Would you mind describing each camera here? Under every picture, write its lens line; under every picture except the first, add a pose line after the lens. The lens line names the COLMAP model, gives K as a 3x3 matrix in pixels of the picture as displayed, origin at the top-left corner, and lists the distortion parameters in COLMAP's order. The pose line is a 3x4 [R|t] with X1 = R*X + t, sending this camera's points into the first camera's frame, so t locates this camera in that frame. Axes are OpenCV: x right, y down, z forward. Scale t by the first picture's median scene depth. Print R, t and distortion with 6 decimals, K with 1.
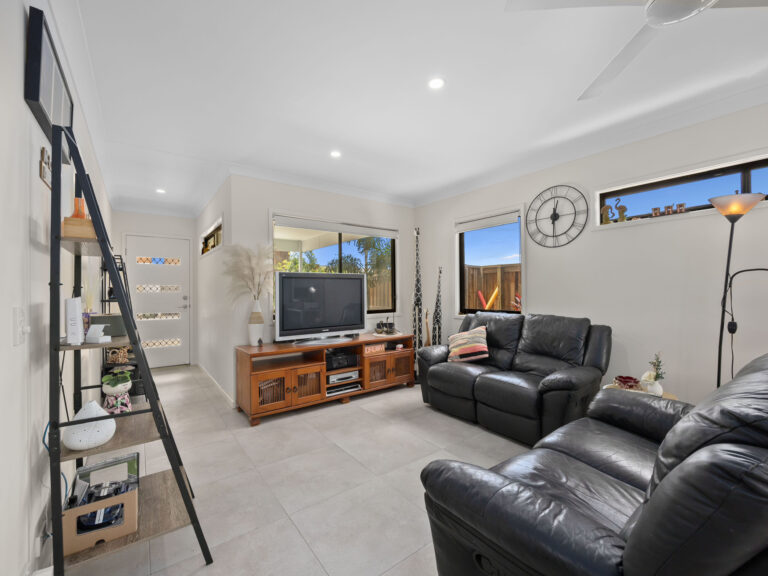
lens RADIAL K [[335.9, 0, 387.3], [0, 335.9, 287.5], [0, 0, 1]] dist [-0.004285, -0.000394]
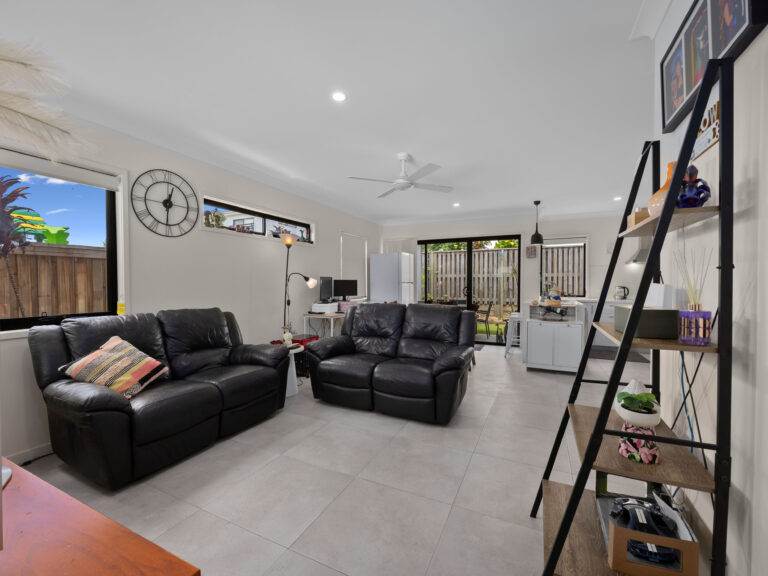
lens RADIAL K [[335.9, 0, 382.2], [0, 335.9, 286.4], [0, 0, 1]] dist [-0.004285, -0.000394]
pose [[-0.468215, -0.001456, 0.883613, -0.701522], [-0.003041, 0.999995, 0.000036, 0.018045], [-0.883609, -0.002671, -0.468217, 1.074424]]
